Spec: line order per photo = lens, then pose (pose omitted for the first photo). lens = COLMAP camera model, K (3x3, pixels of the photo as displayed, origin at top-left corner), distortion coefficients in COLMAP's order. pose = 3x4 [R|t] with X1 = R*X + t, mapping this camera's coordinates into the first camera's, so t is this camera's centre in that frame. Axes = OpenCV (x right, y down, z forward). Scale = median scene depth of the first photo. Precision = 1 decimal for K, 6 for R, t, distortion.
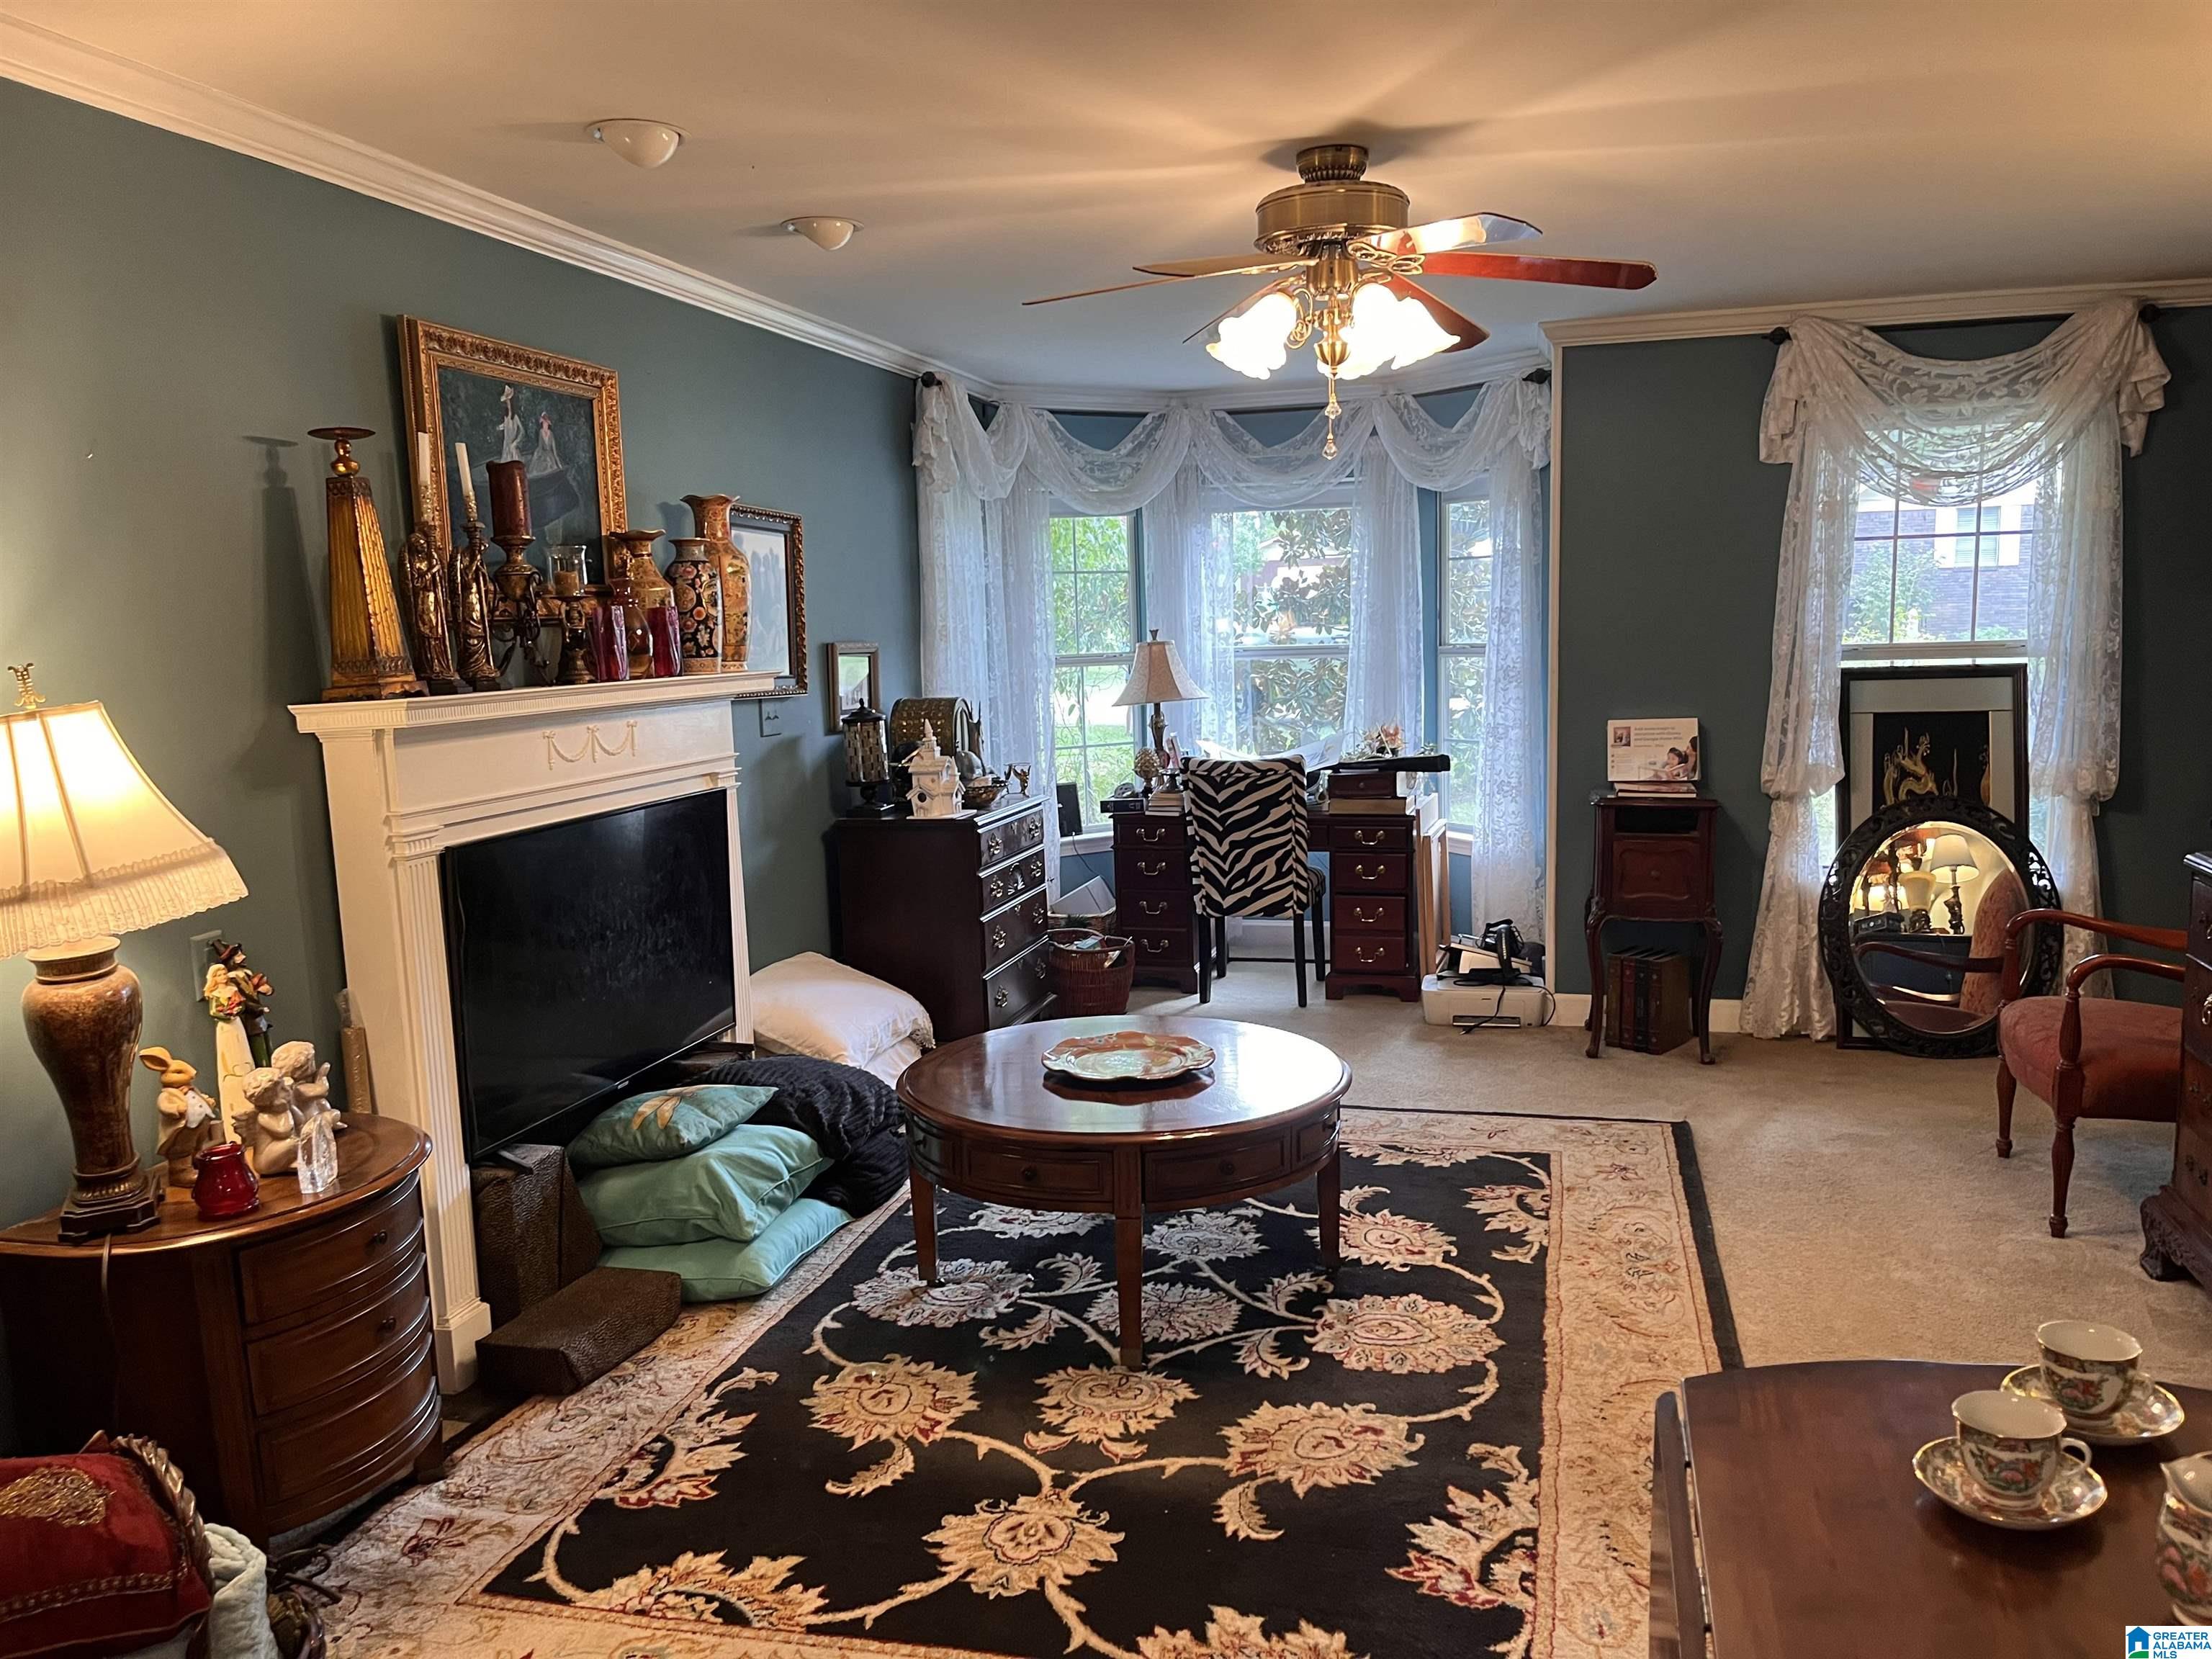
lens RADIAL K [[1673.0, 0, 1123.3], [0, 1673.0, 821.6], [0, 0, 1]] dist [0.060615, -0.069596]
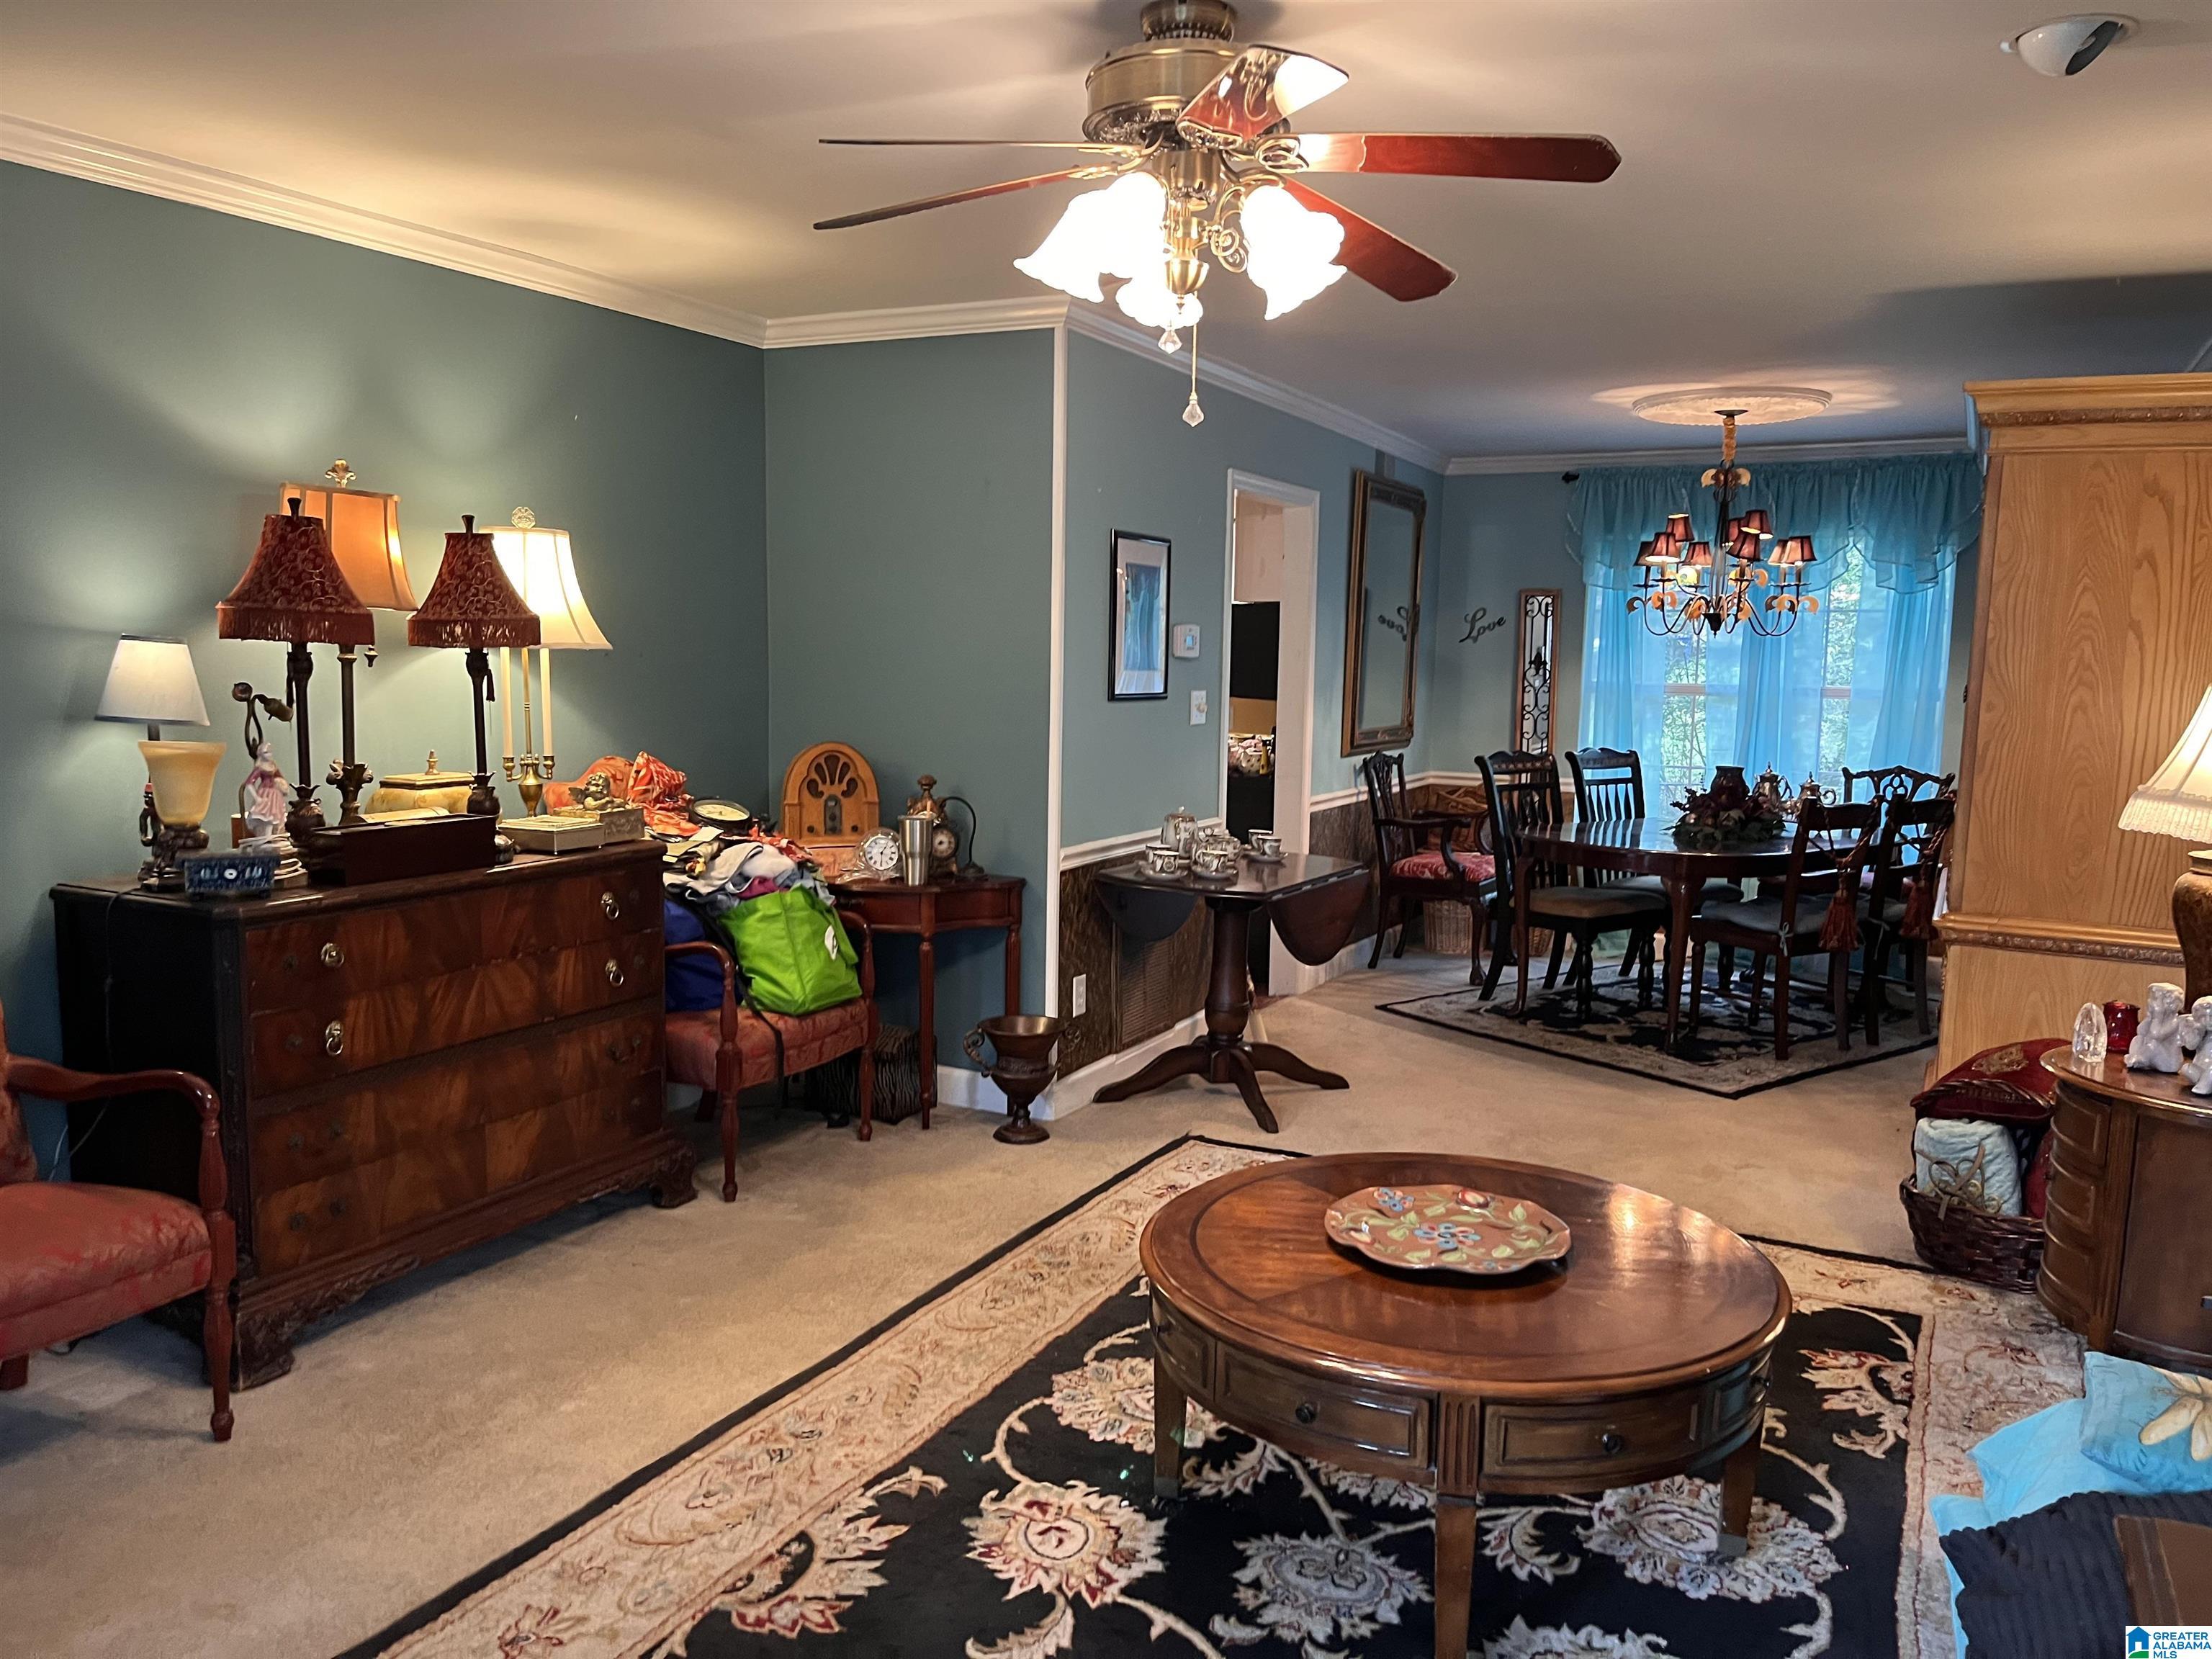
lens RADIAL K [[1673.0, 0, 1123.3], [0, 1673.0, 821.6], [0, 0, 1]] dist [0.060615, -0.069596]
pose [[-0.980095, -0.009287, 0.198313, -0.003628], [0.035439, 0.974677, 0.220793, -0.213495], [-0.195341, 0.223426, -0.954946, 1.822526]]
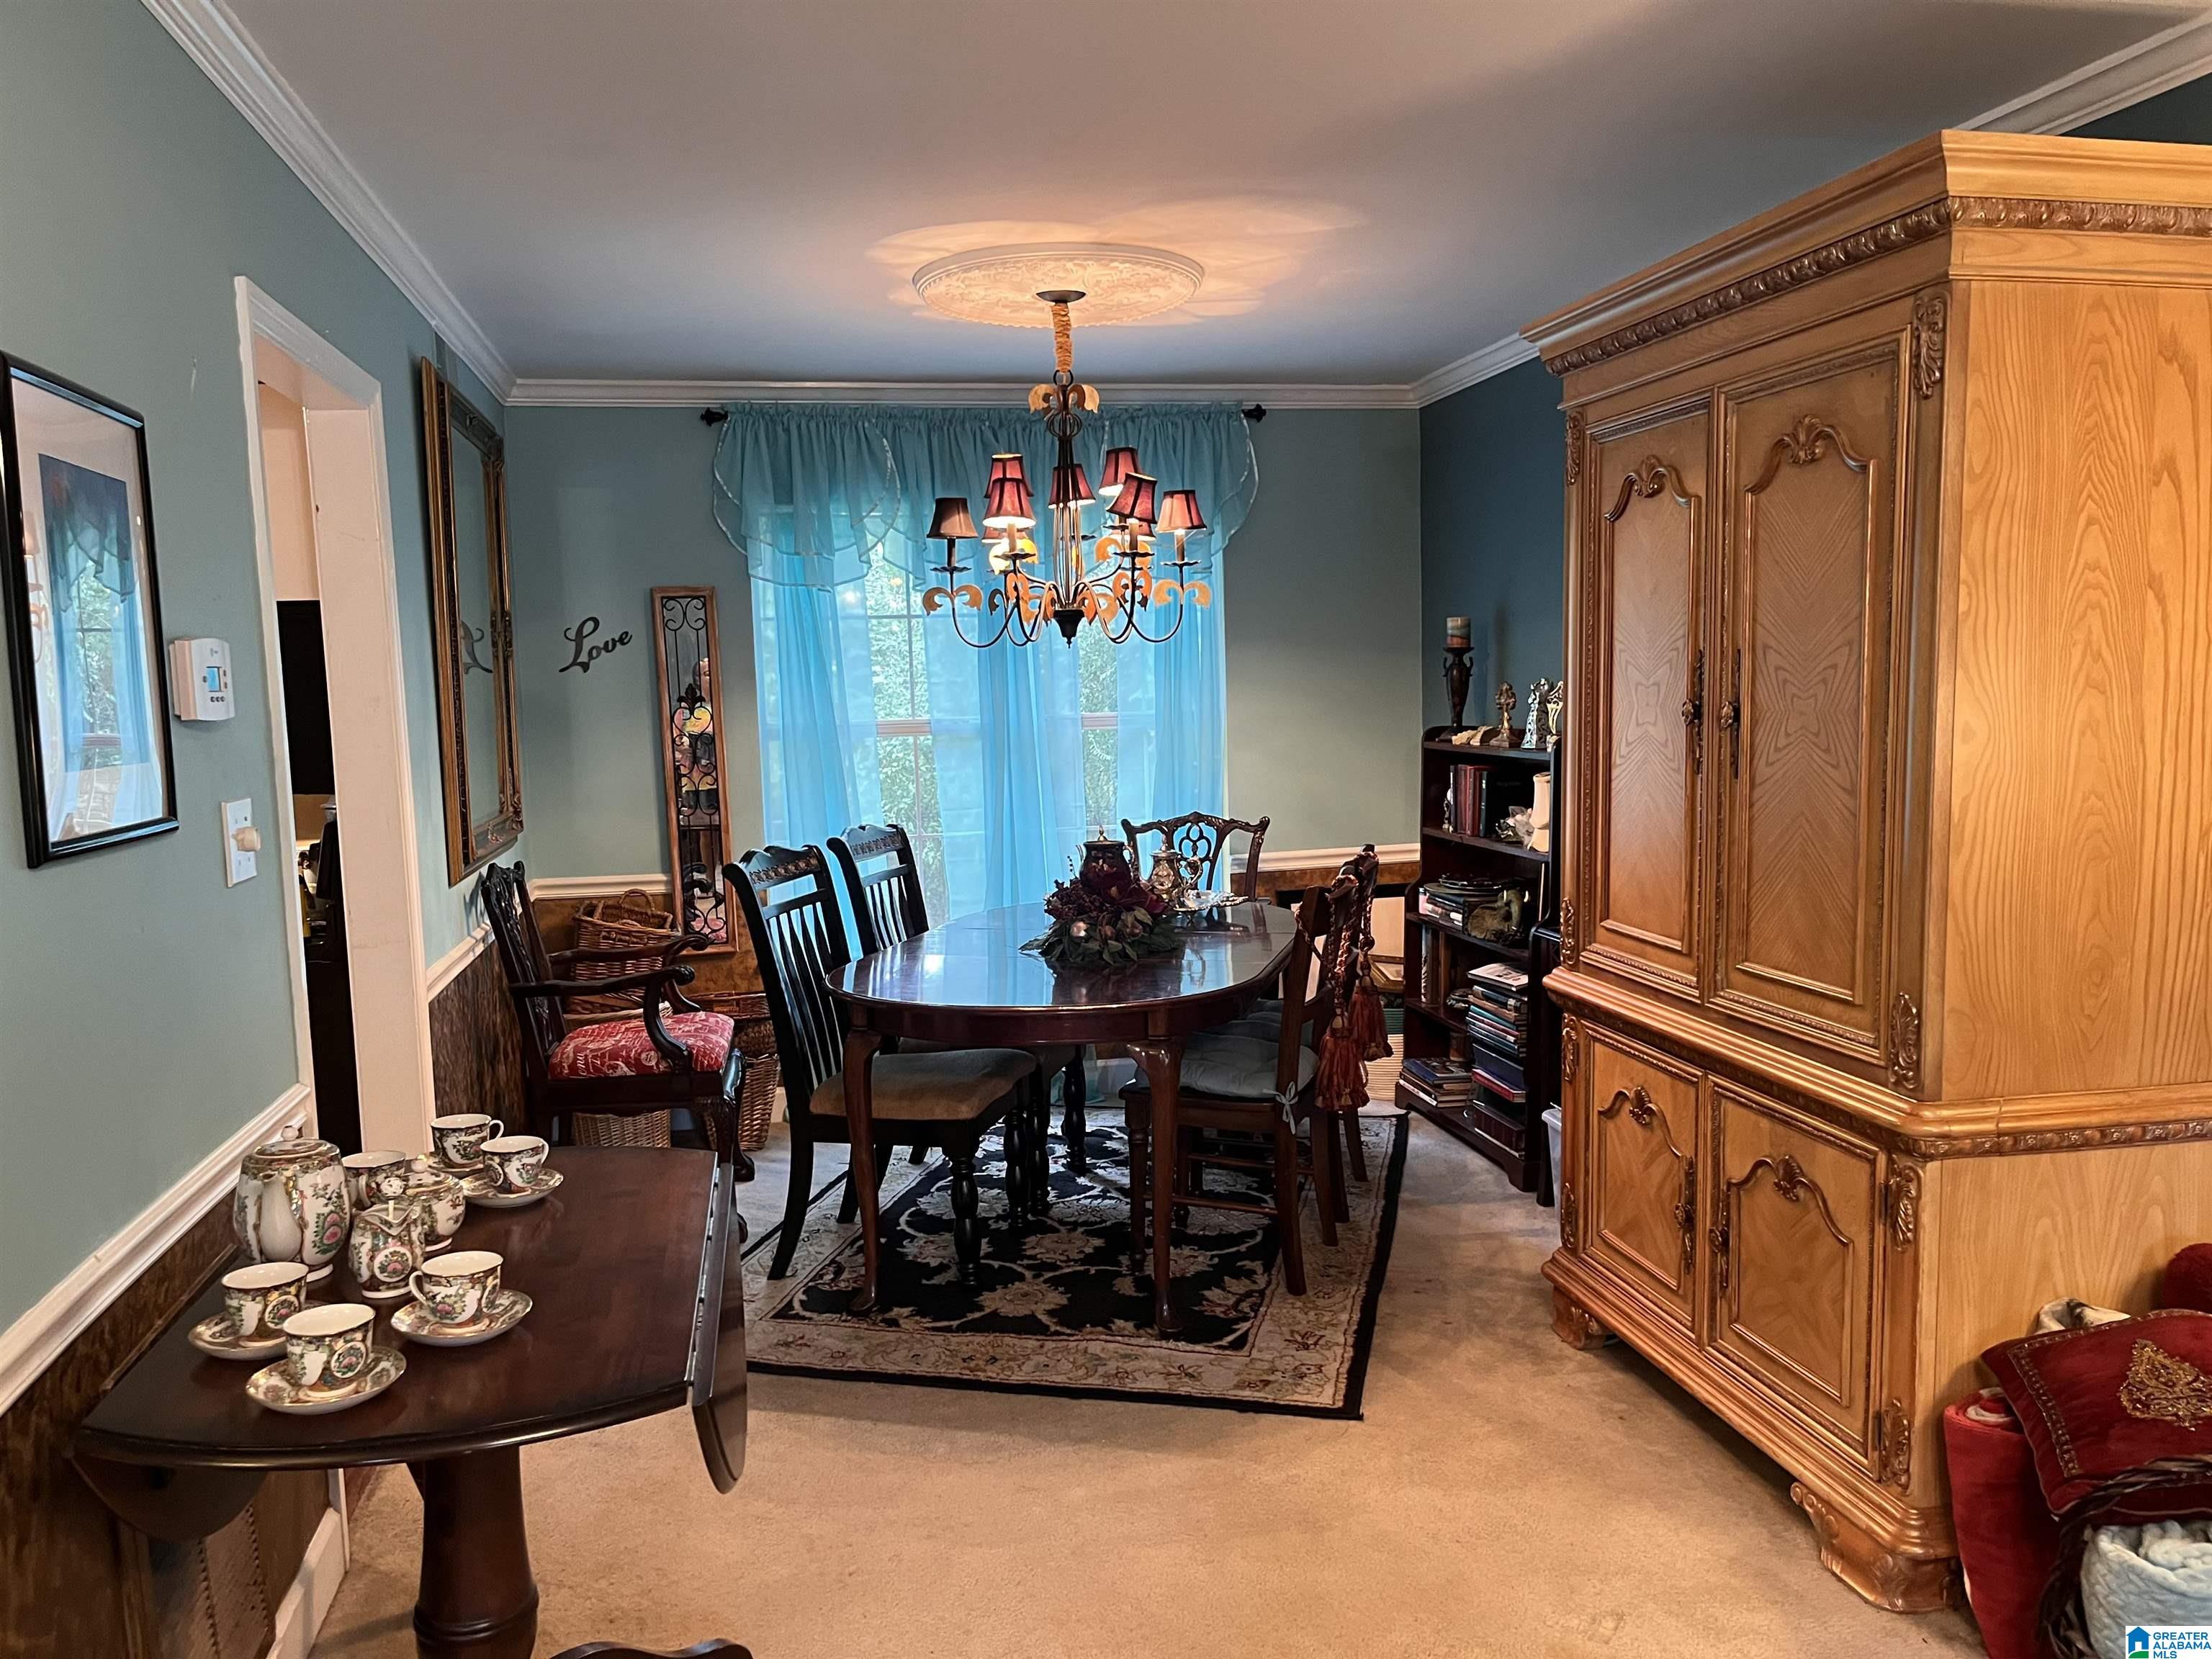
lens RADIAL K [[1662.9, 0, 1108.7], [0, 1662.9, 840.2], [0, 0, 1]] dist [0.059421, -0.071276]
pose [[-0.892550, 0.096599, -0.440481, 0.247446], [-0.005073, 0.974574, 0.224007, -0.107421], [0.450920, 0.202172, -0.869366, 0.927635]]
